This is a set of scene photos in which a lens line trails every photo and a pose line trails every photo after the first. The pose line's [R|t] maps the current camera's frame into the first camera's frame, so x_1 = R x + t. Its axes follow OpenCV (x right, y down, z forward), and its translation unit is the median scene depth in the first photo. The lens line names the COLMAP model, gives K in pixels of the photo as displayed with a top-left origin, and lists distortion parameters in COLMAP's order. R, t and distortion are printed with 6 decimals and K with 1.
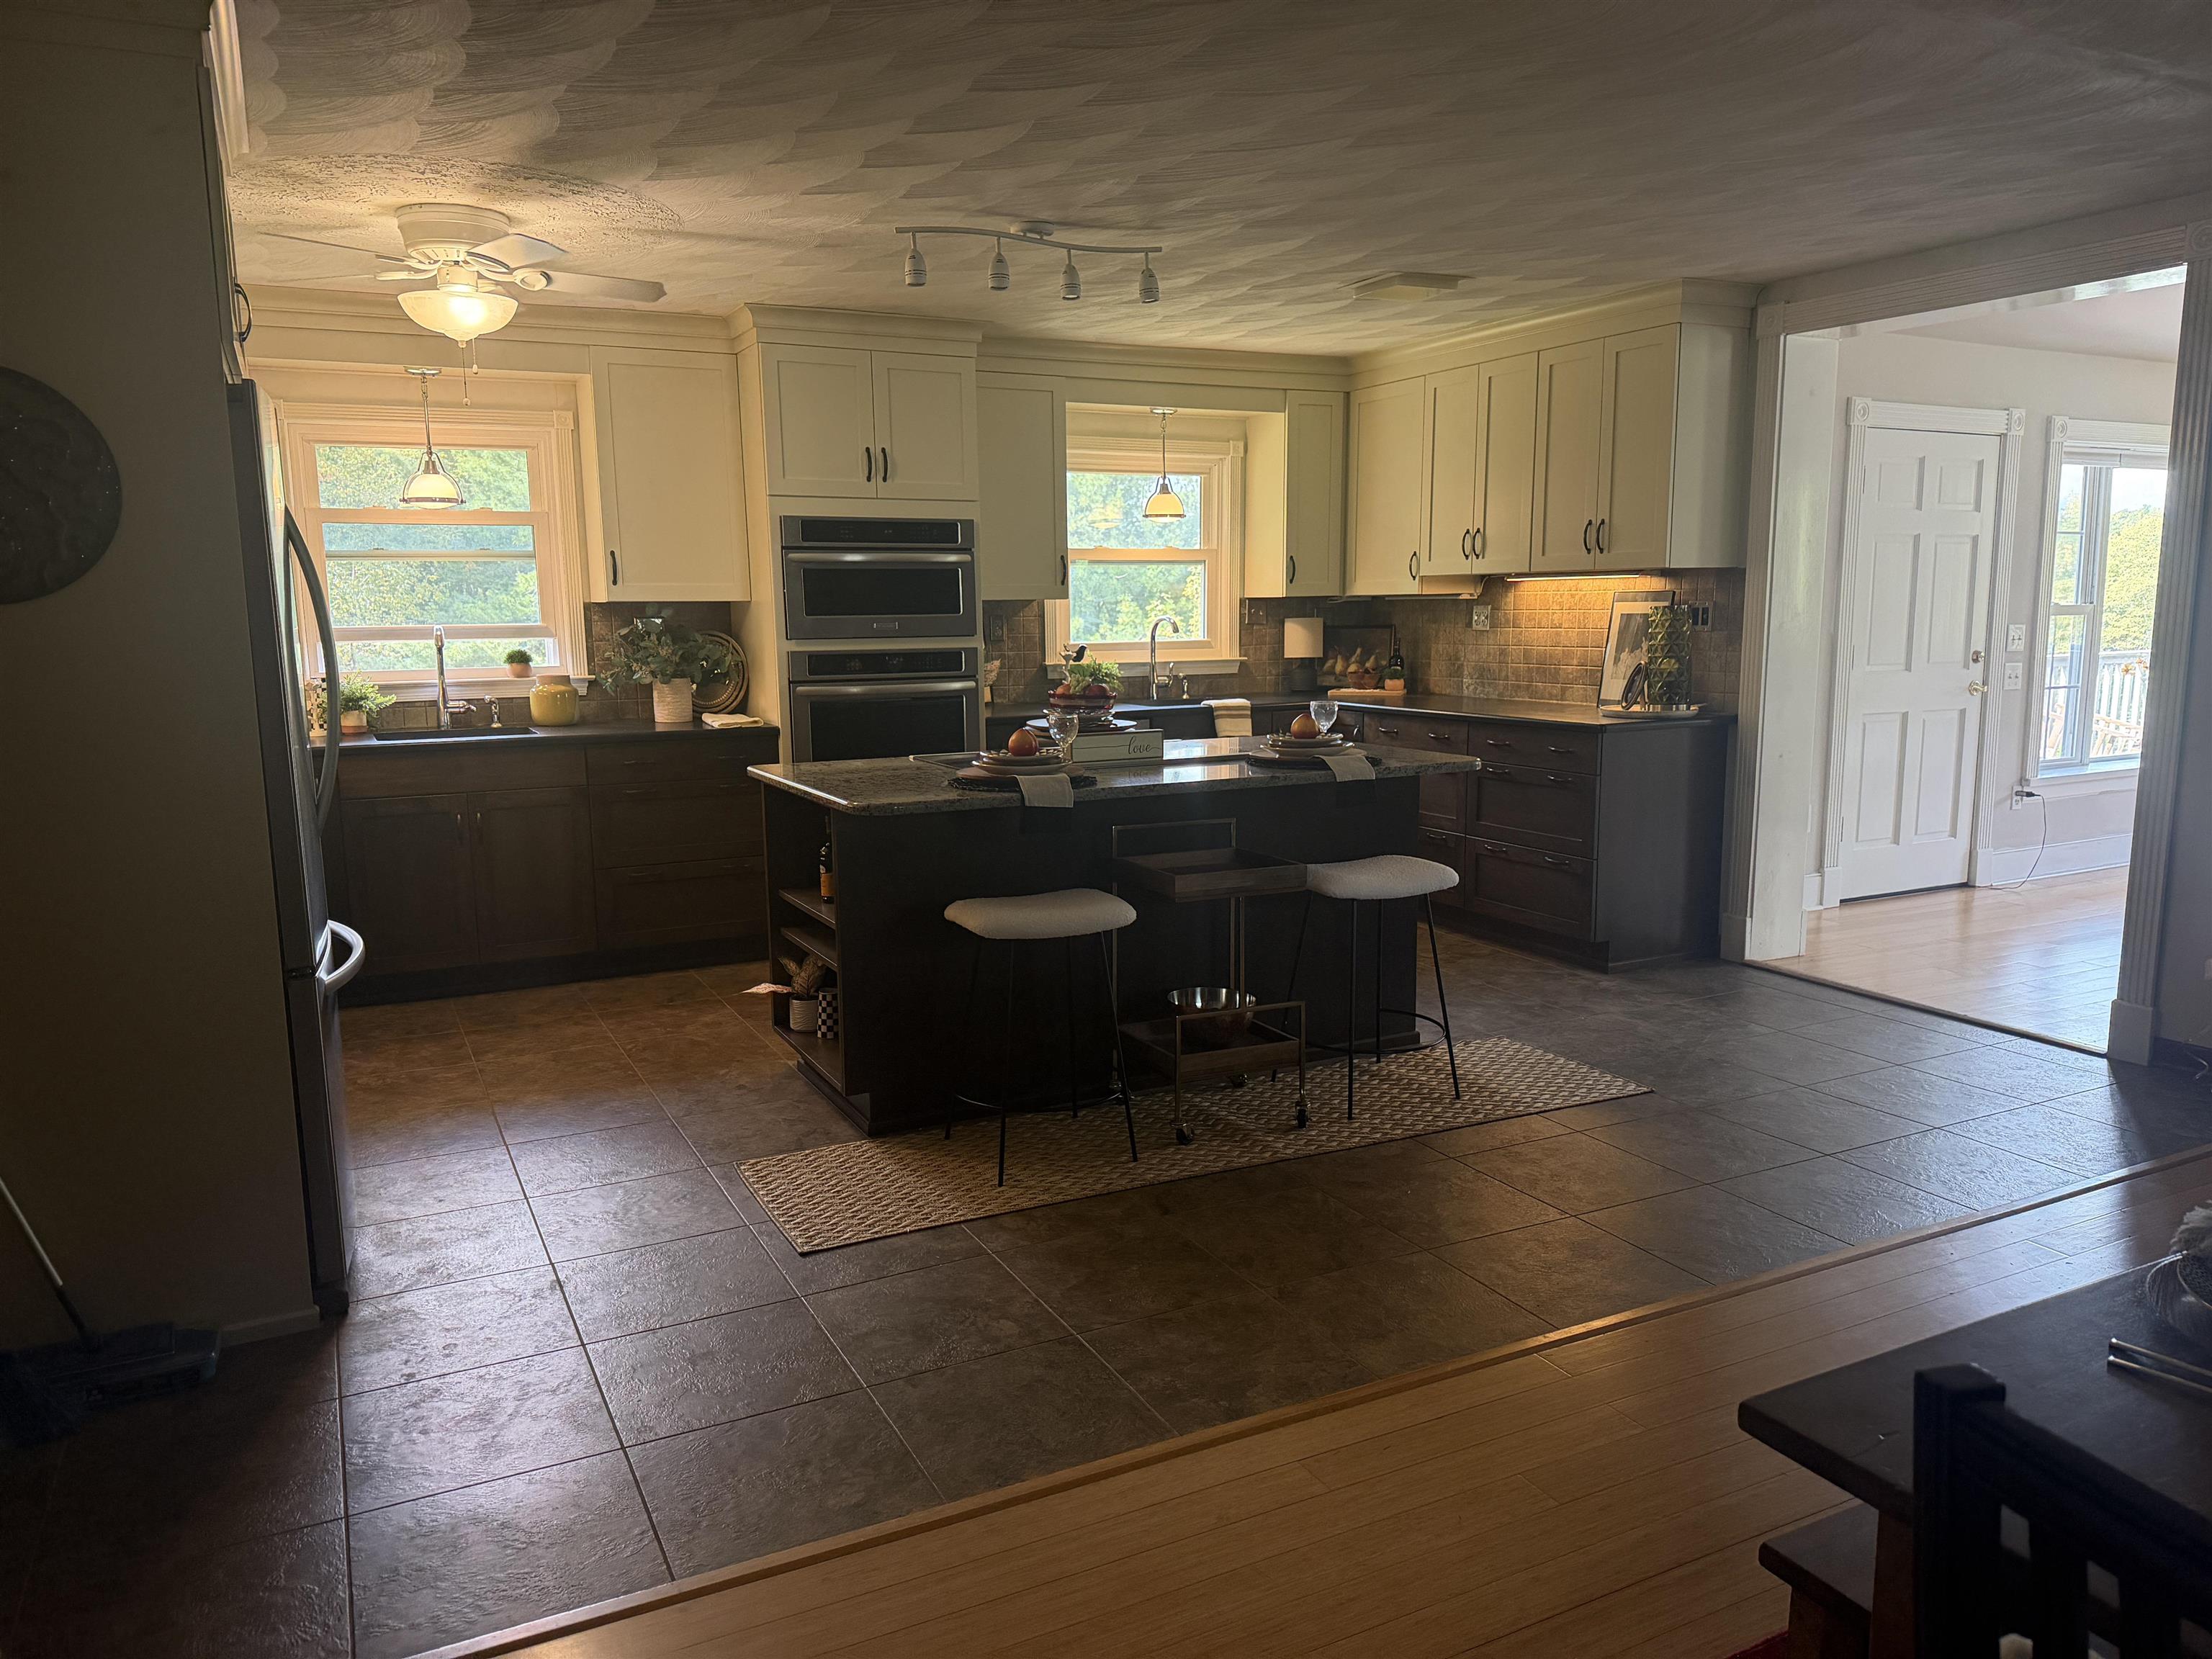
lens RADIAL K [[1553.8, 0, 1106.0], [0, 1553.8, 829.5], [0, 0, 1]] dist [0.144207, -0.209783]
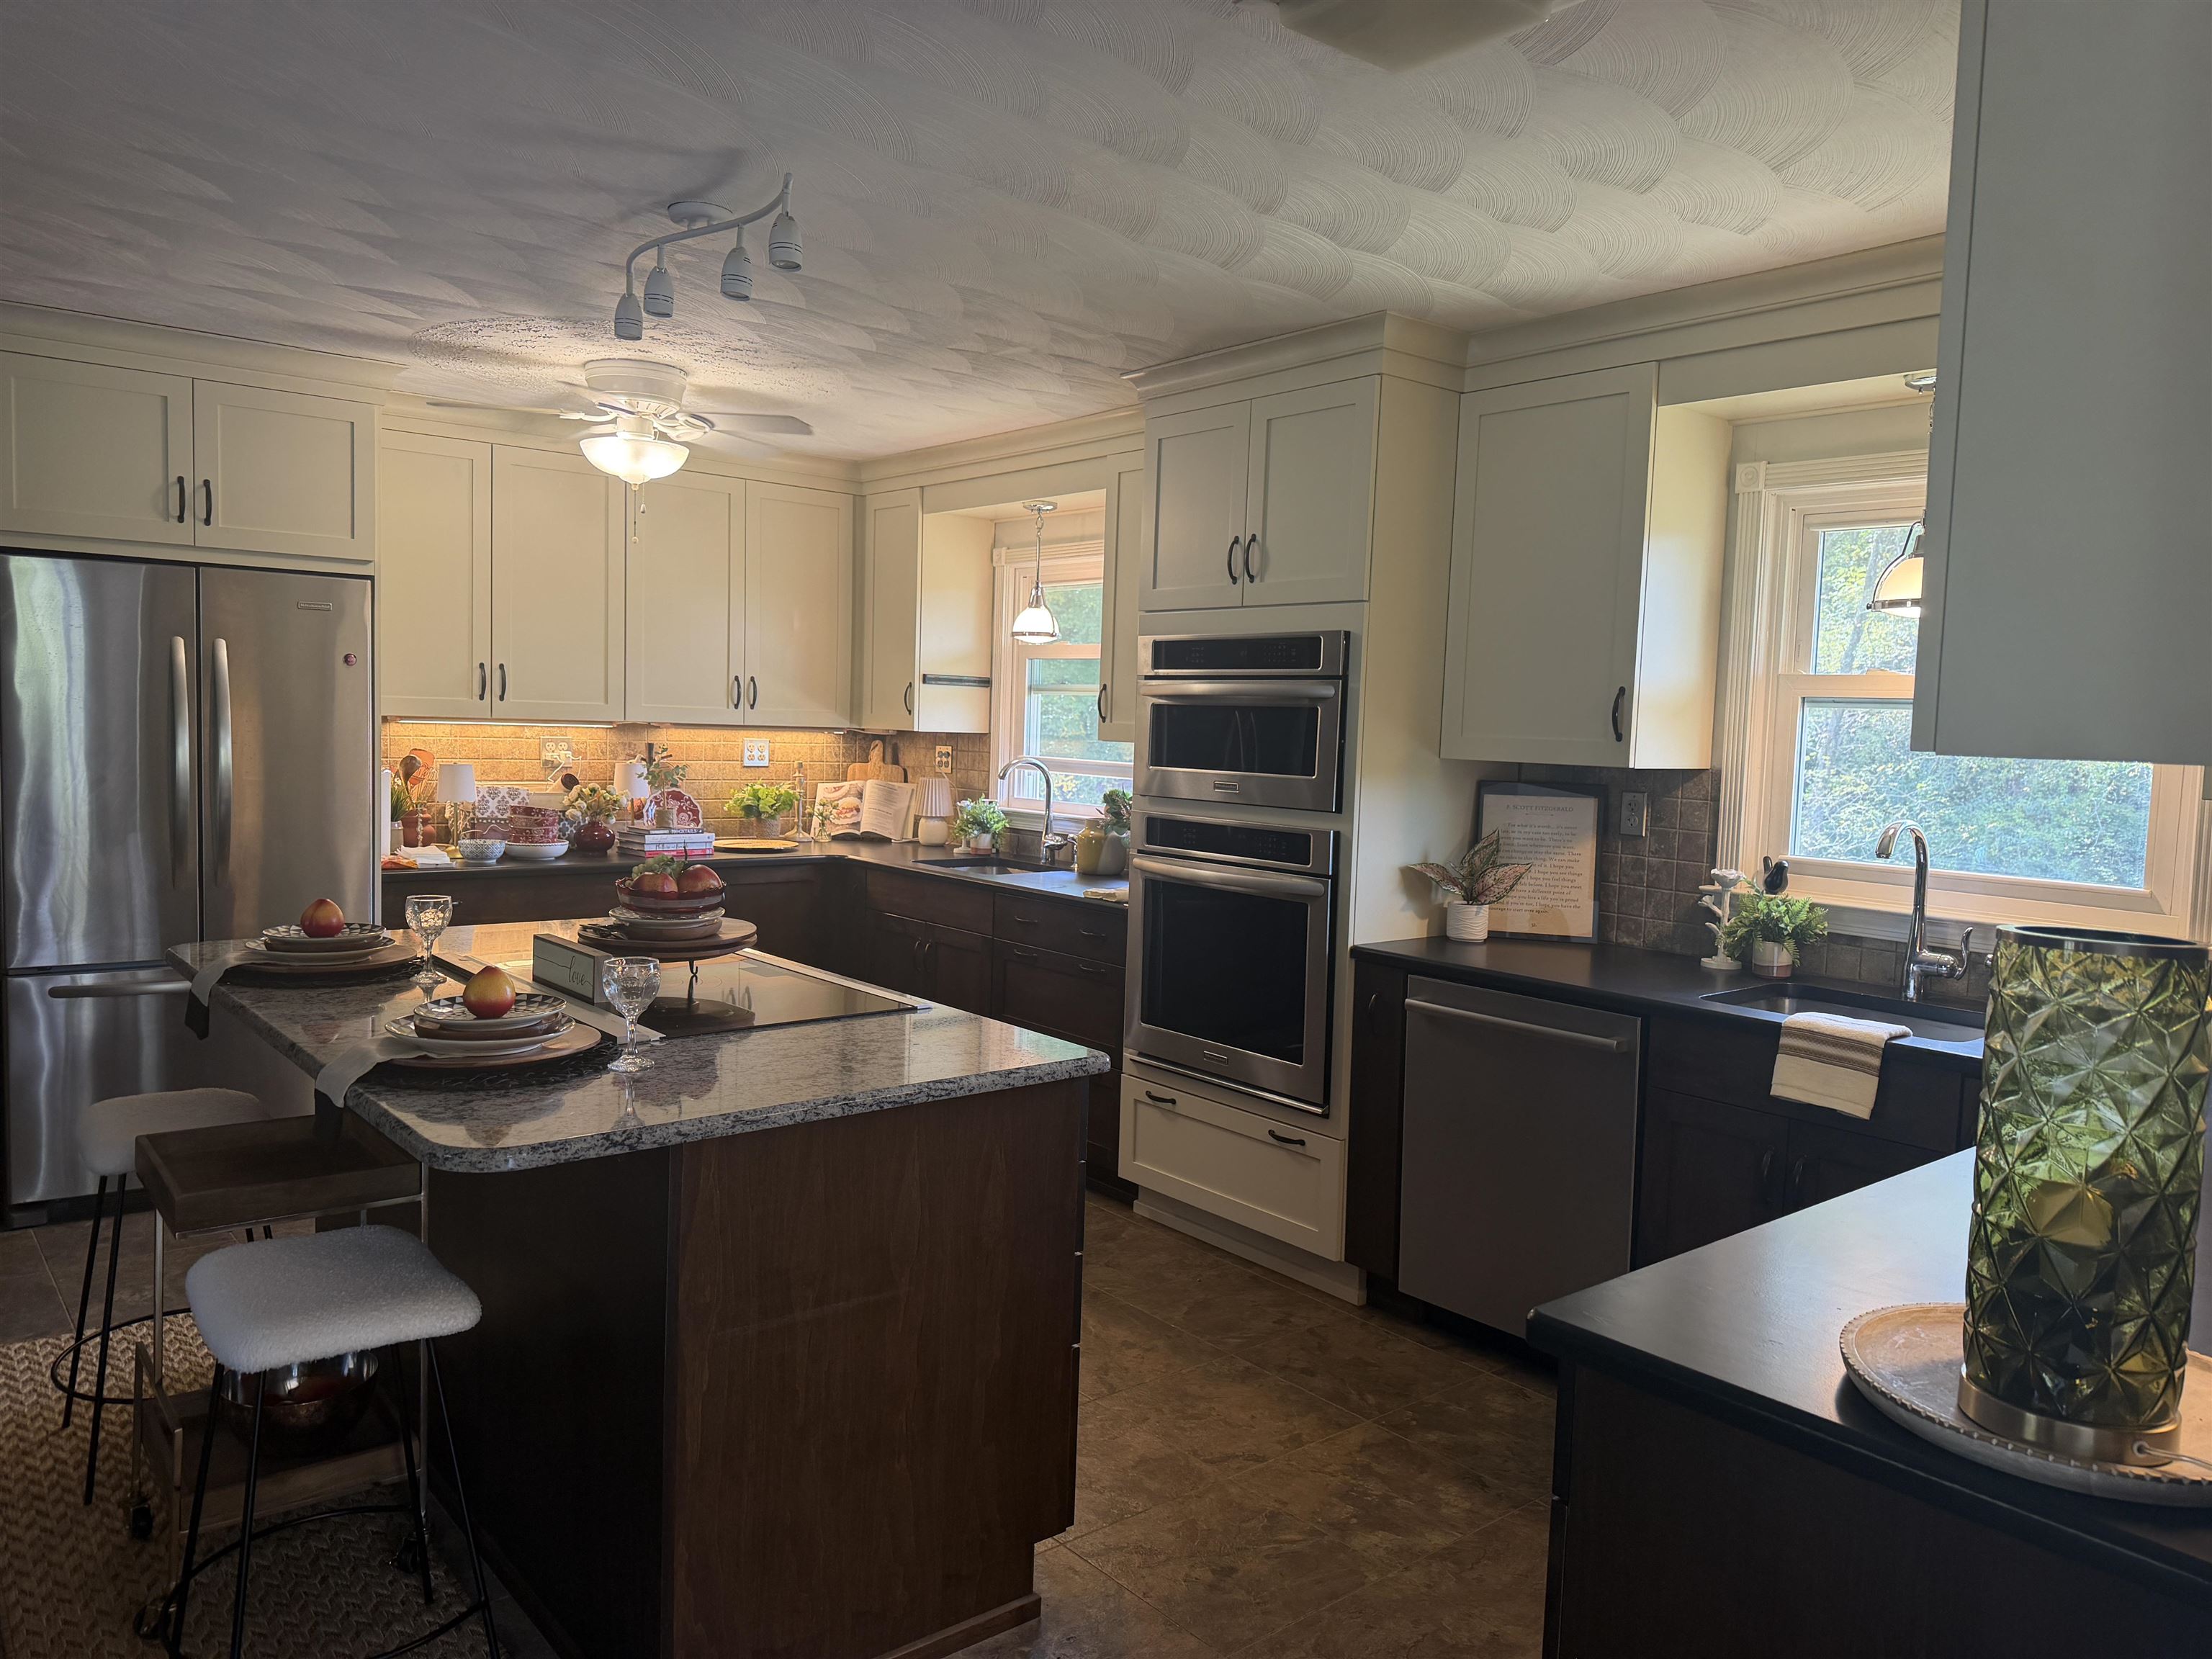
lens RADIAL K [[1570.3, 0, 1108.5], [0, 1570.3, 816.5], [0, 0, 1]] dist [0.060463, -0.063768]
pose [[0.215216, 0.084698, -0.972887, 0.514484], [-0.176855, 0.983139, 0.046468, -0.138421], [0.960419, 0.162059, 0.226567, 0.783078]]
